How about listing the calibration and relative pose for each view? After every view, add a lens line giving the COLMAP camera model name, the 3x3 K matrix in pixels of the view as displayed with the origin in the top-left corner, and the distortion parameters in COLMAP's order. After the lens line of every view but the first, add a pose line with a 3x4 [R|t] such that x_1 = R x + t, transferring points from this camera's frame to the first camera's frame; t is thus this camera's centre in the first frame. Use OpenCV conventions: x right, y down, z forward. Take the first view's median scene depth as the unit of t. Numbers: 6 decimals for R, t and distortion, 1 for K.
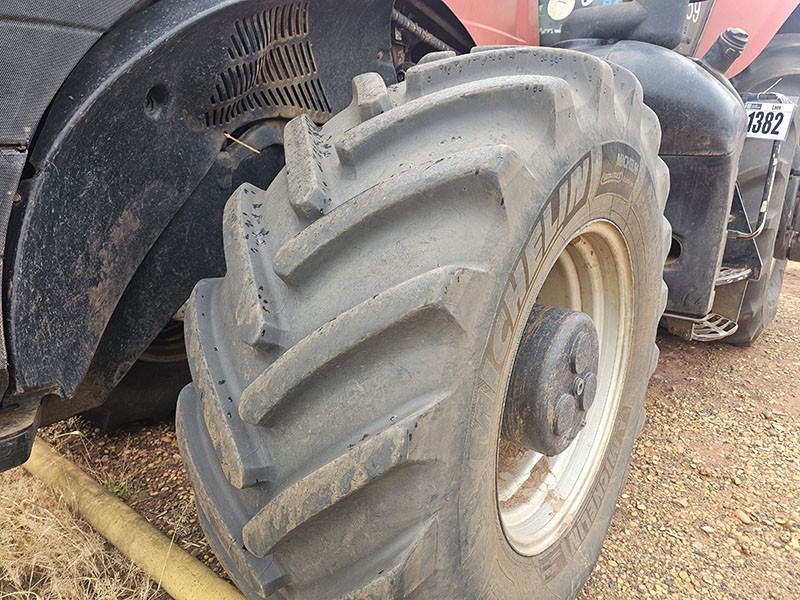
lens RADIAL K [[523.0, 0, 402.5], [0, 523.0, 300.4], [0, 0, 1]] dist [0.057095, -0.051165]
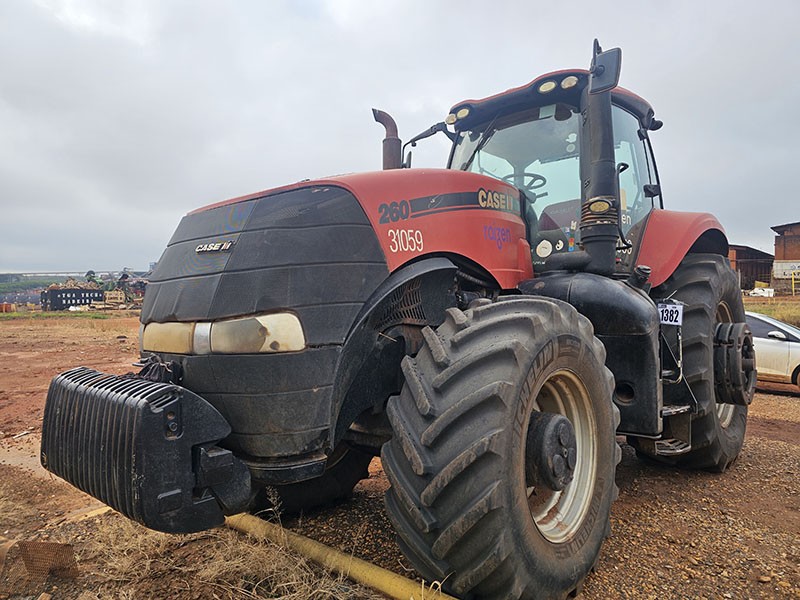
lens RADIAL K [[523.0, 0, 402.5], [0, 523.0, 300.4], [0, 0, 1]] dist [0.057095, -0.051165]
pose [[0.998934, -0.028226, -0.036523, -0.165349], [0.015139, 0.947823, -0.318438, 0.214877], [0.043606, 0.317546, 0.947240, -0.964584]]
